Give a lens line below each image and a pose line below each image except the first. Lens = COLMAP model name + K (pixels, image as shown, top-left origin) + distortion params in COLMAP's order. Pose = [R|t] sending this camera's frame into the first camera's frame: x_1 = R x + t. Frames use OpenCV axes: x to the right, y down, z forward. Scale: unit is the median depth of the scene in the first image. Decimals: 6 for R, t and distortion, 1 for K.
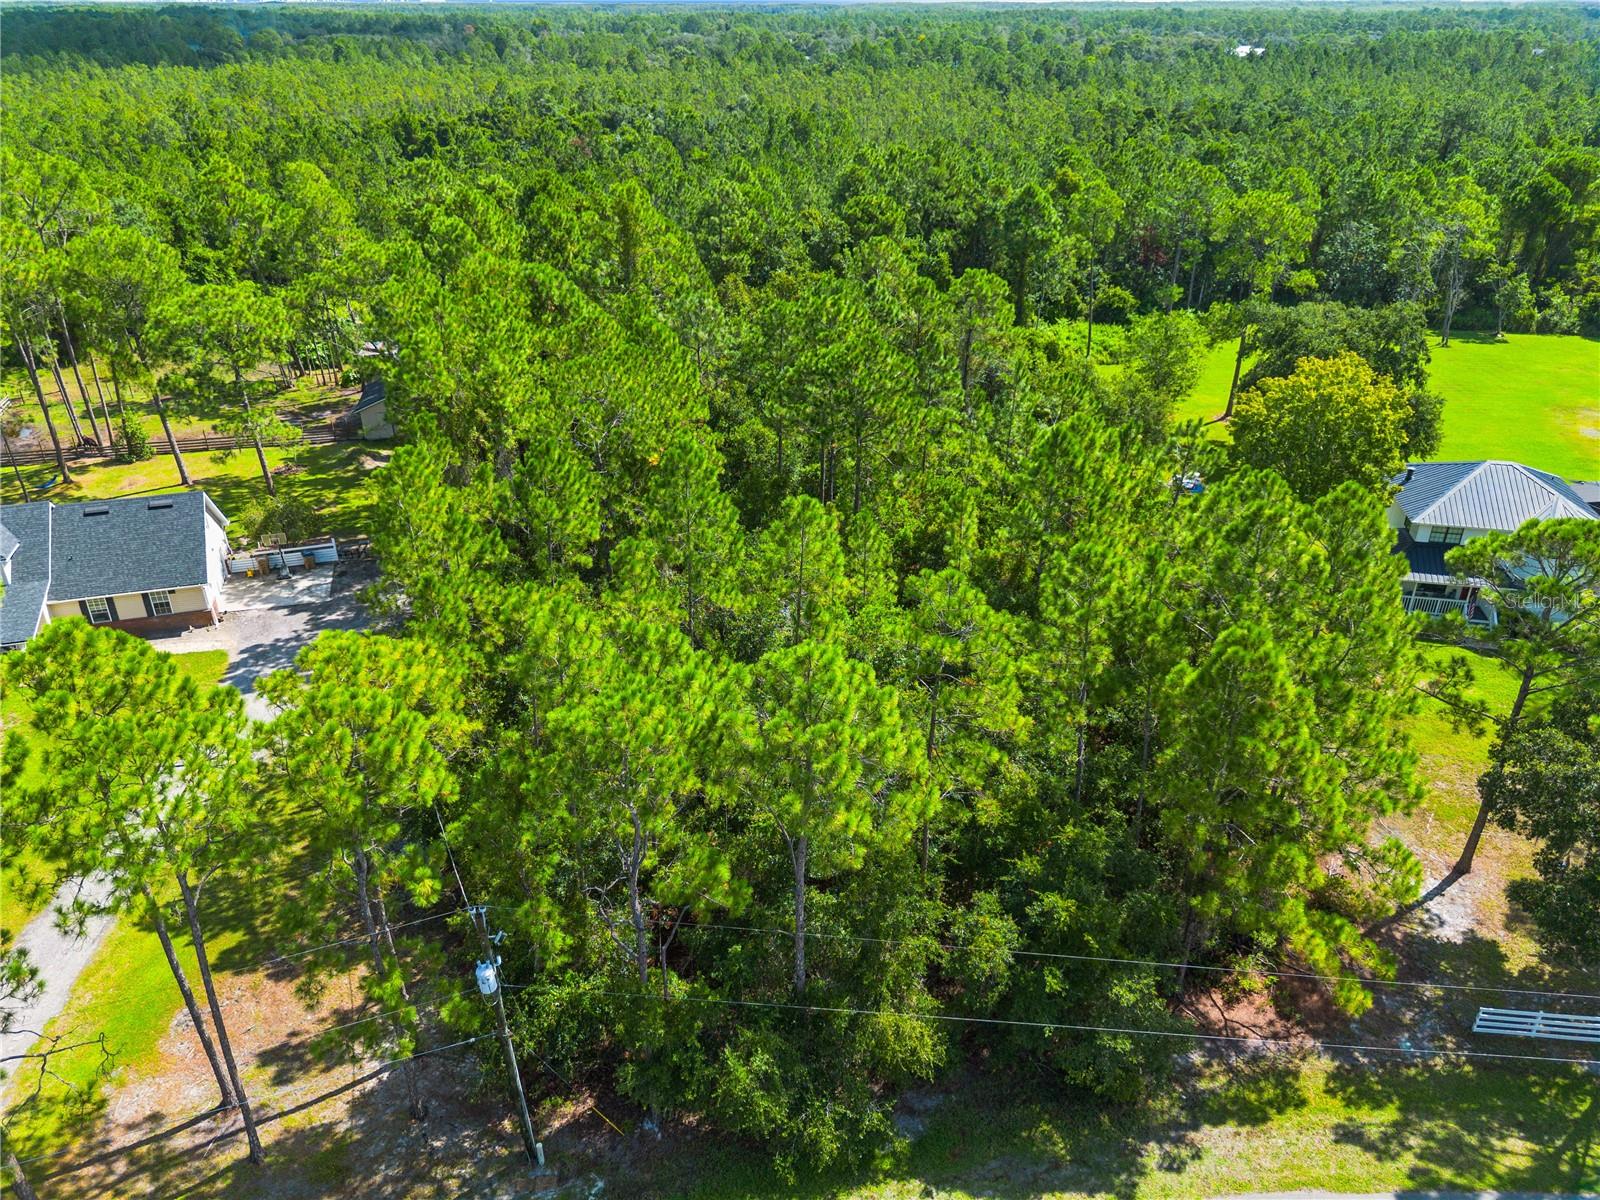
lens RADIAL K [[1112.4, 0, 800.0], [0, 1112.4, 600.0], [0, 0, 1]] dist [-0.001458, -0.000477]
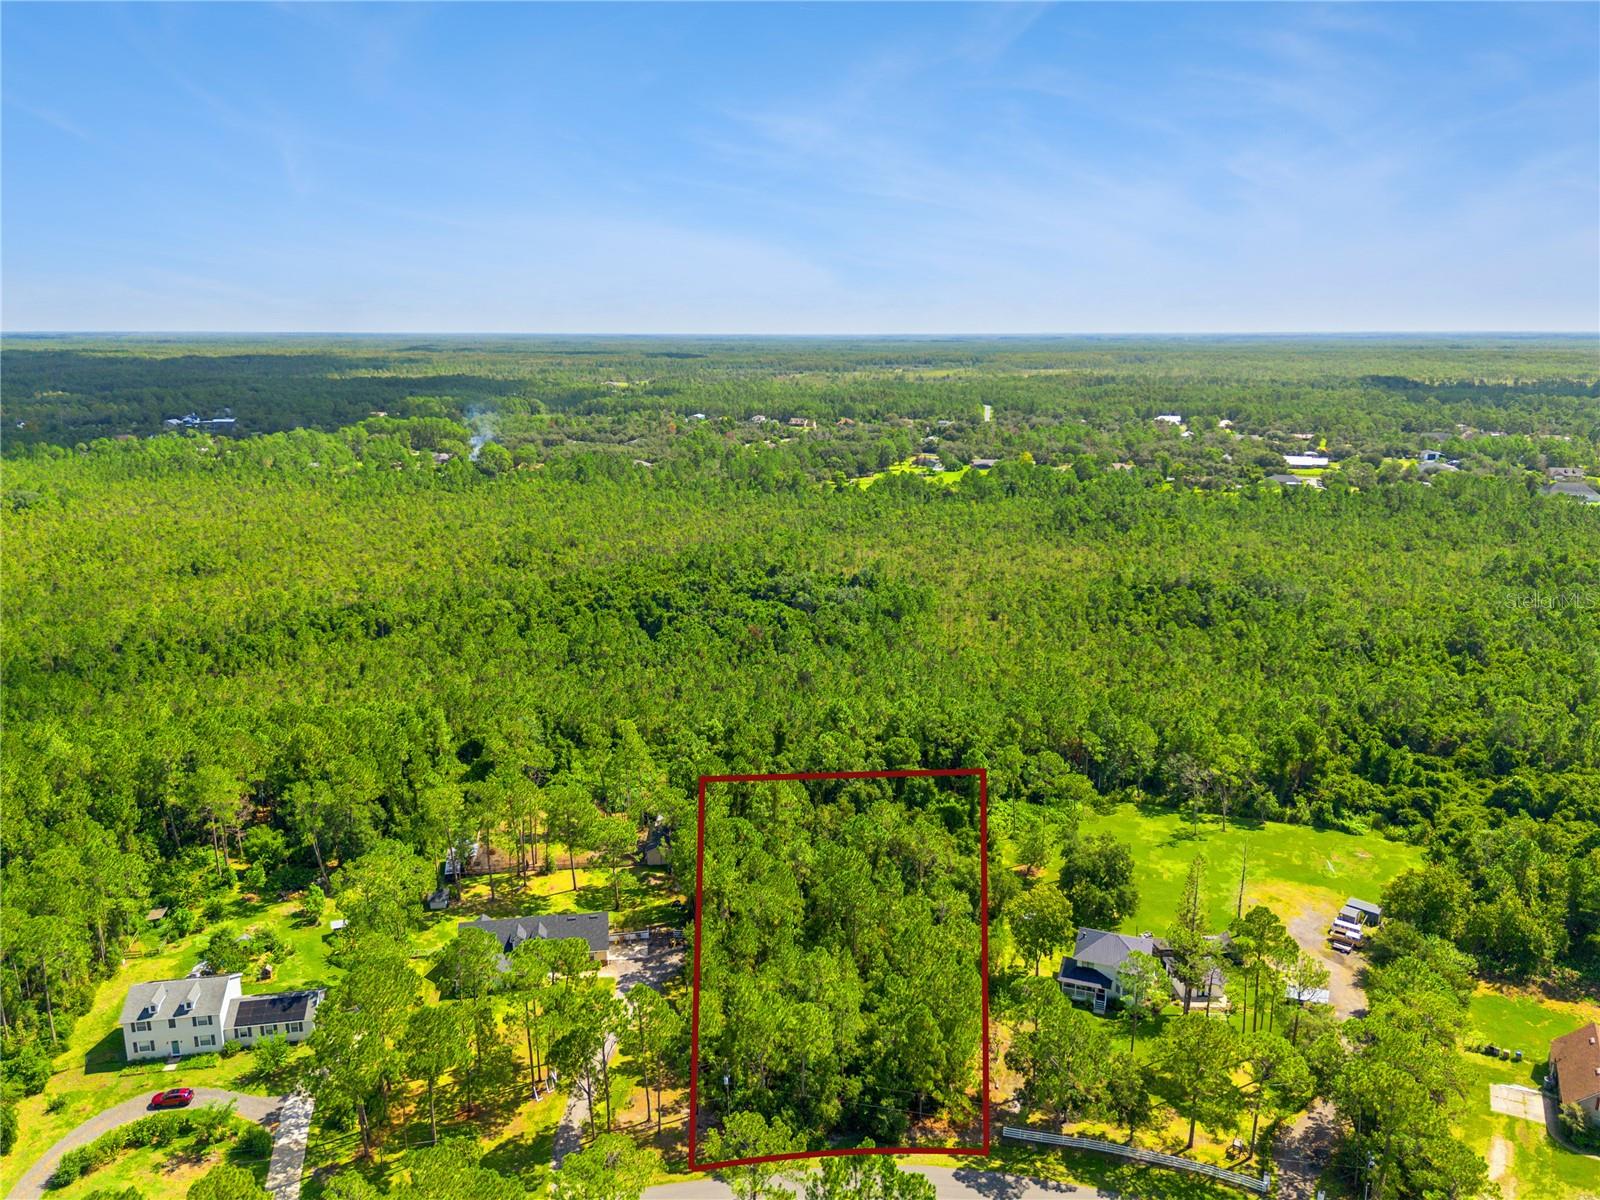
lens RADIAL K [[1219.3, 0, 800.0], [0, 1219.3, 600.0], [0, 0, 1]] dist [0.065960, -0.001224]
pose [[0.990522, 0.030386, -0.133954, 0.463334], [-0.058628, 0.975454, -0.212255, -0.378626], [0.124216, 0.218097, 0.967990, -3.176111]]
